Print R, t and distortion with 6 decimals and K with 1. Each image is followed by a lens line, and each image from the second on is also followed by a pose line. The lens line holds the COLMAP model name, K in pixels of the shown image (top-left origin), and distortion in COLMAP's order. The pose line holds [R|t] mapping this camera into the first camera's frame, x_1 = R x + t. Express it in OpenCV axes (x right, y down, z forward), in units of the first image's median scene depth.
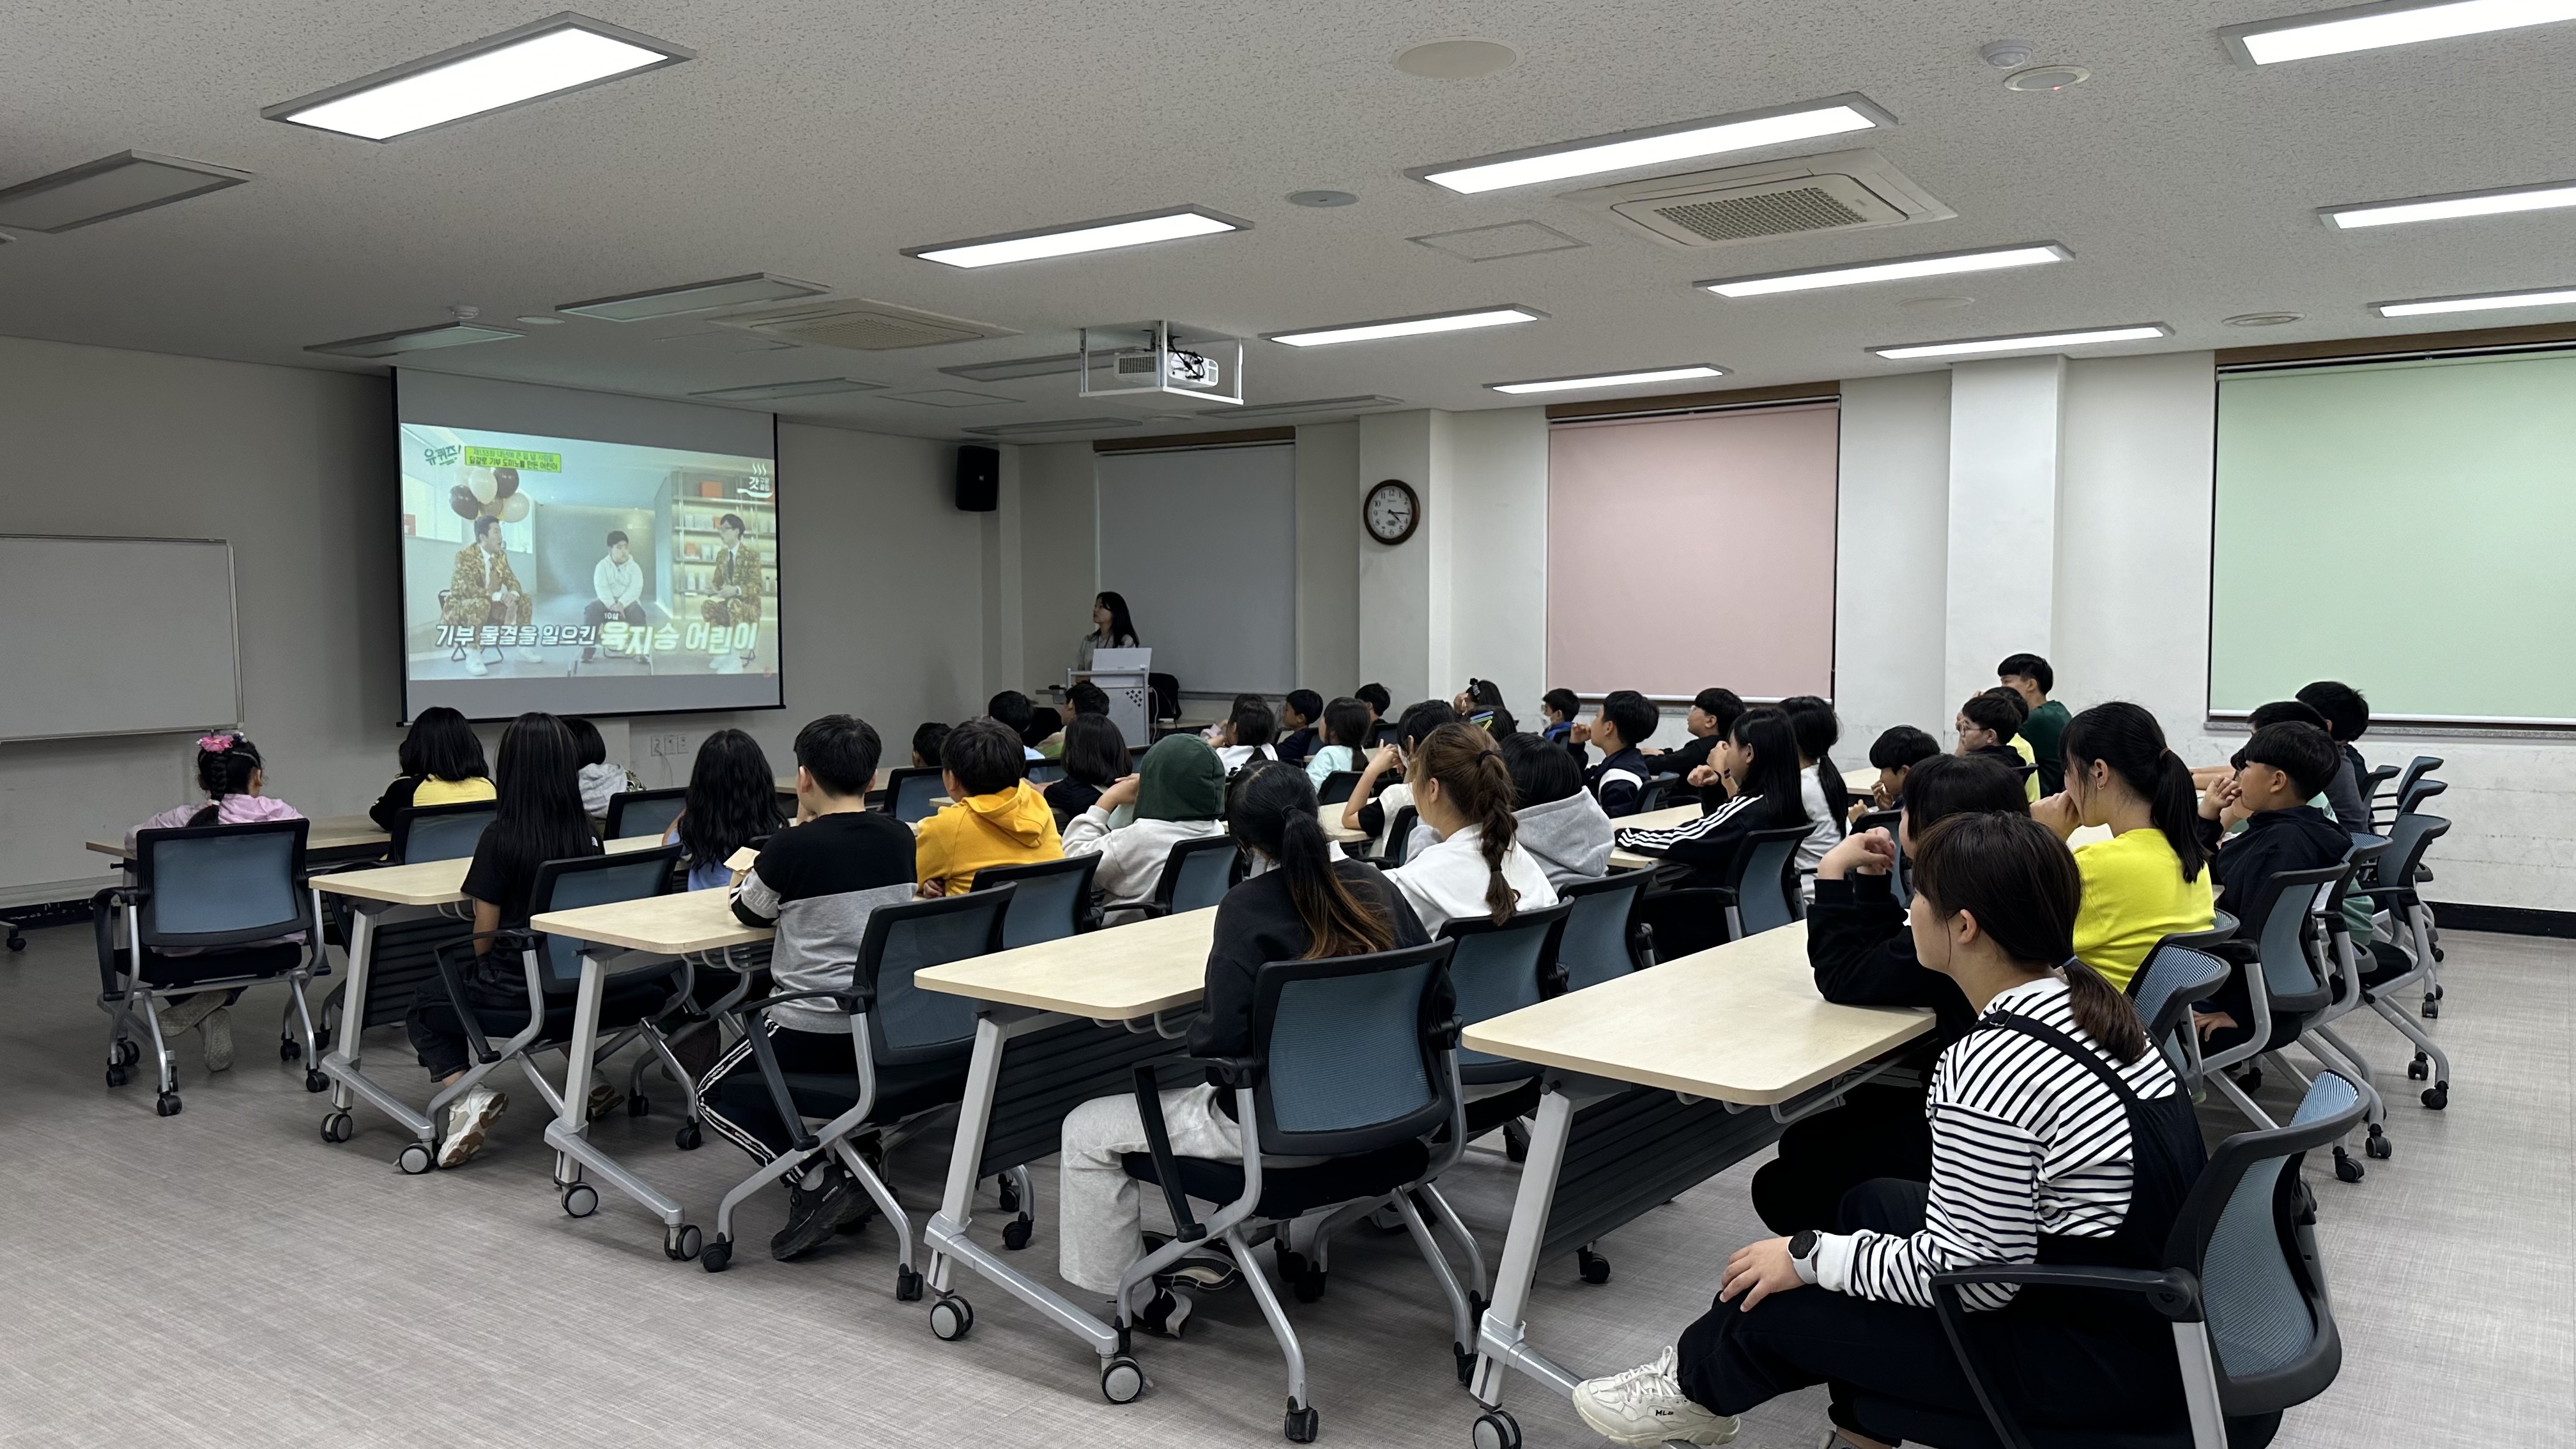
lens RADIAL K [[1986.9, 0, 1288.0], [0, 1986.9, 724.5], [0, 0, 1]] dist [-0.002233, -0.001810]
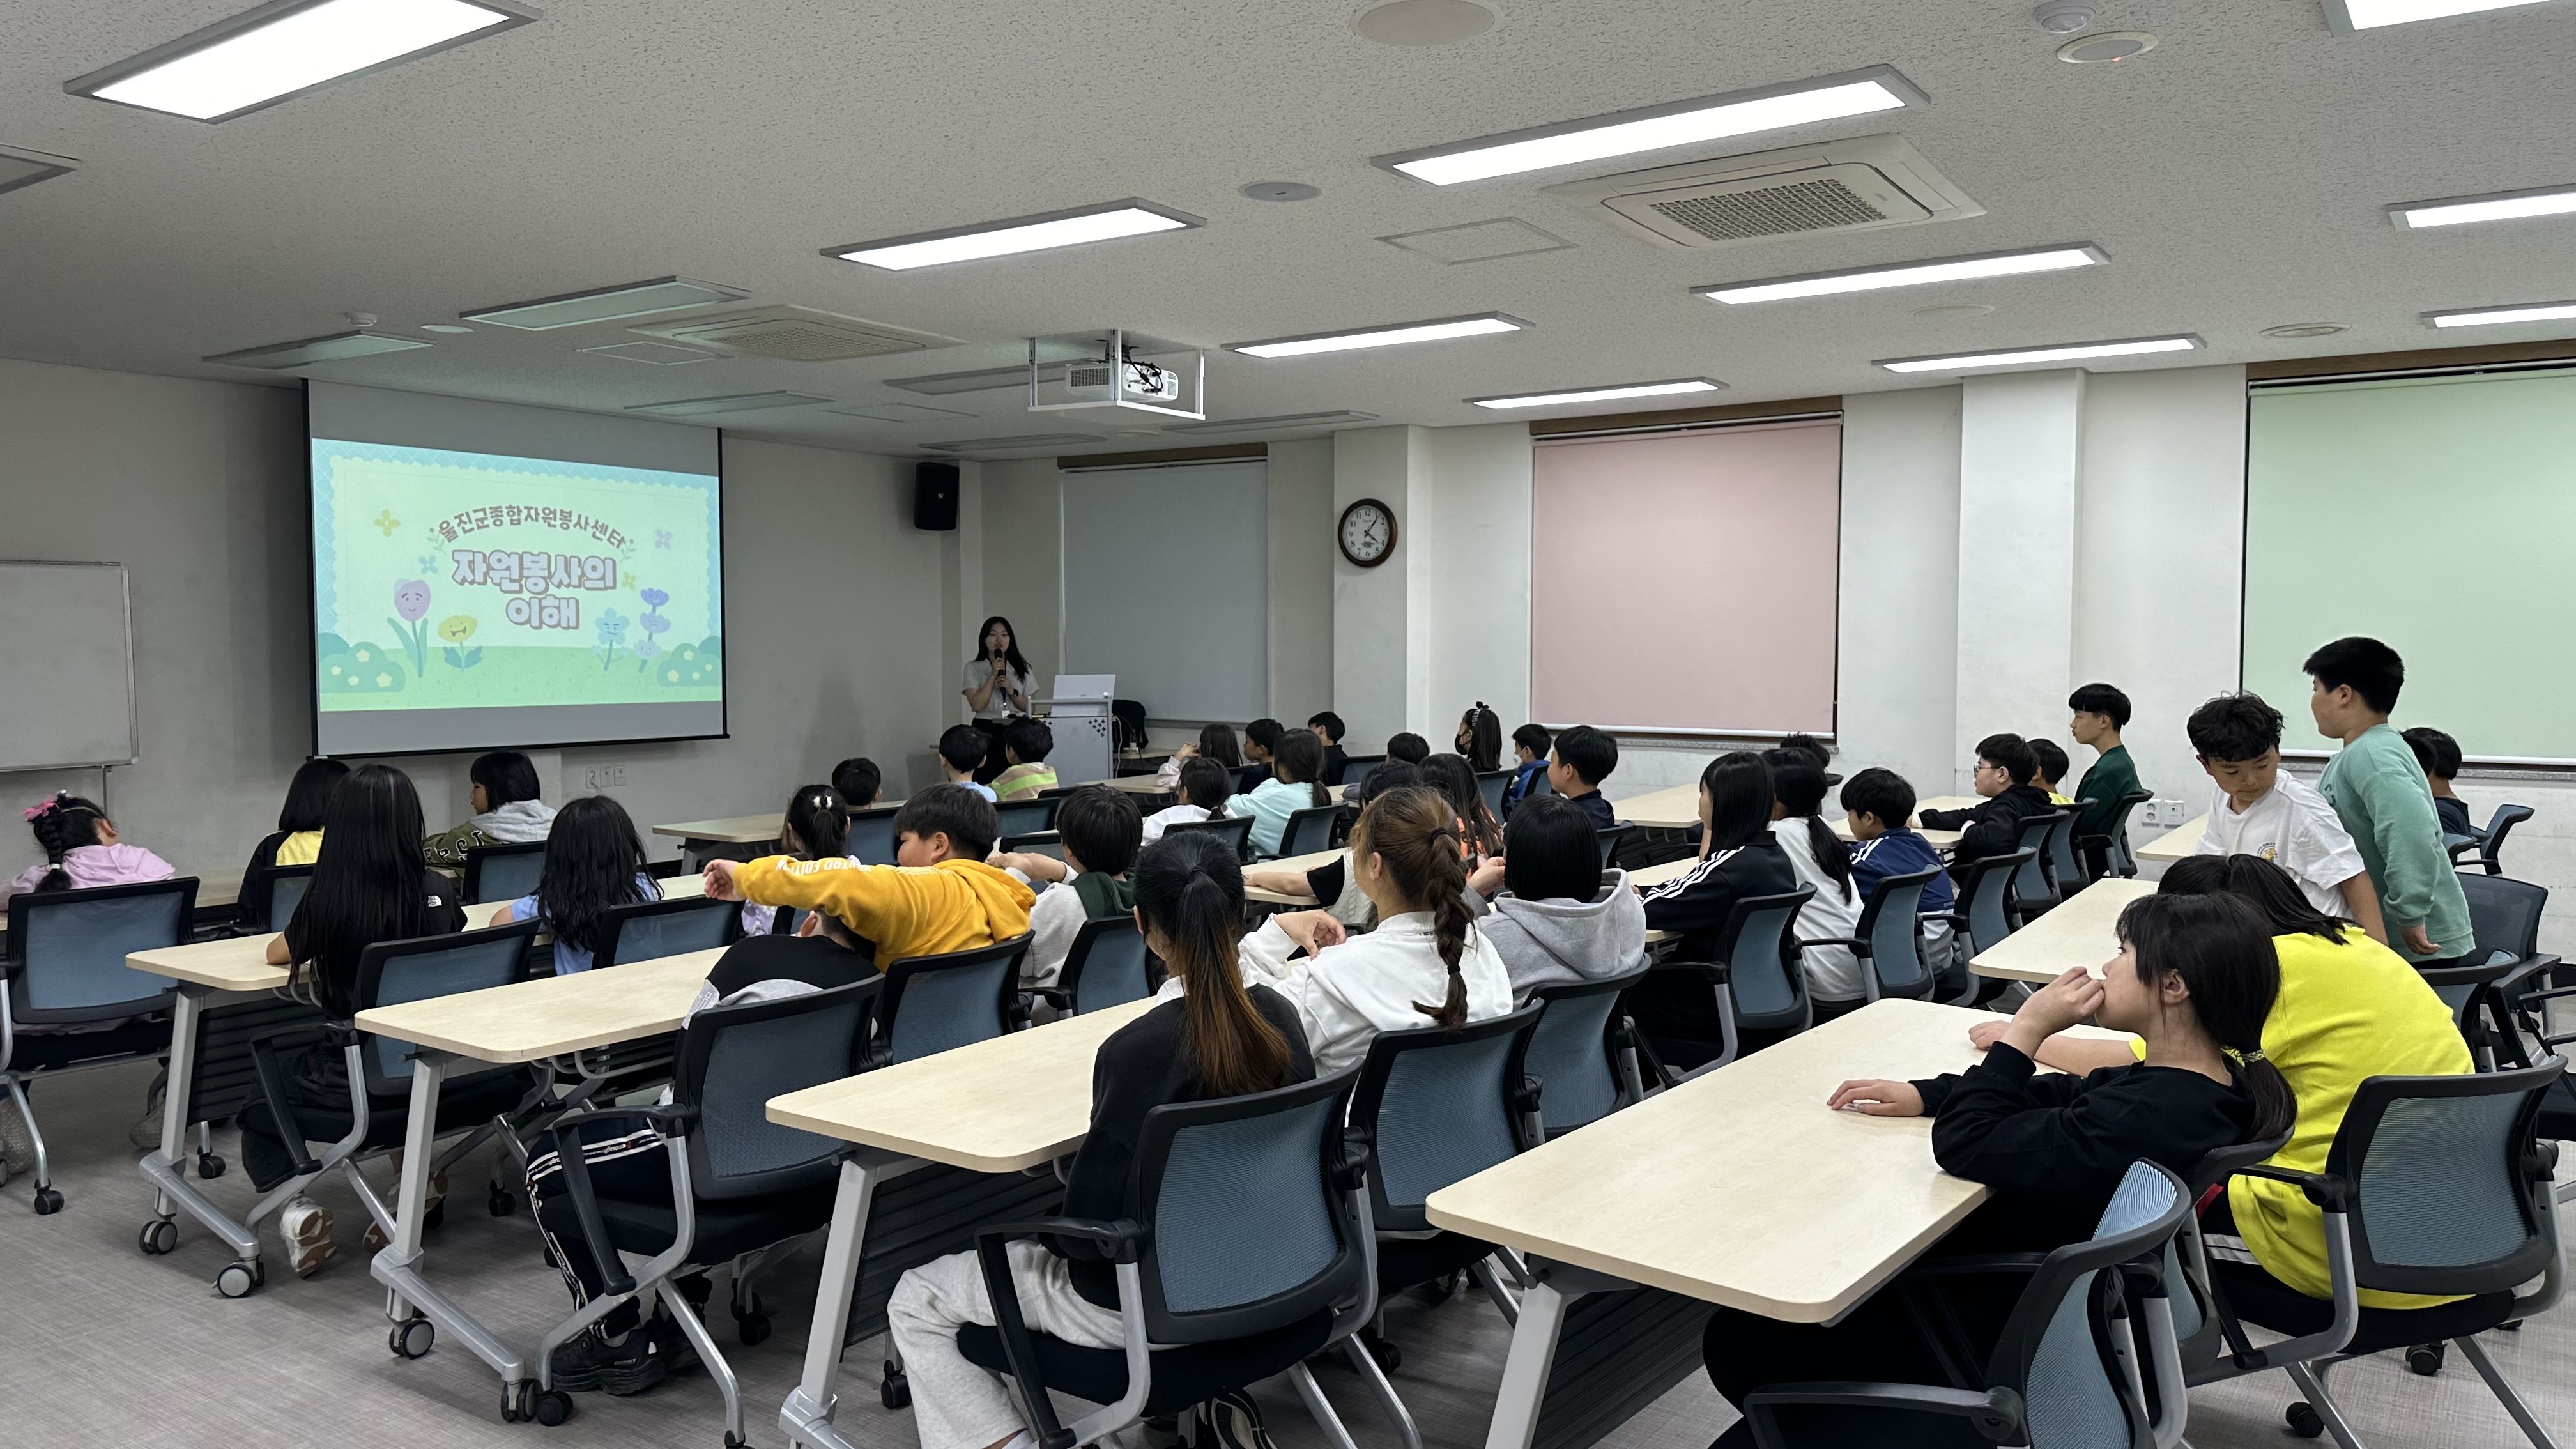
lens RADIAL K [[1761.4, 0, 1288.0], [0, 1761.4, 724.5], [0, 0, 1]] dist [-0.003879, -0.000408]
pose [[0.999950, 0.003531, -0.009328, 0.025246], [-0.003399, 0.999894, 0.014135, -0.030522], [0.009377, -0.014102, 0.999857, 0.174838]]
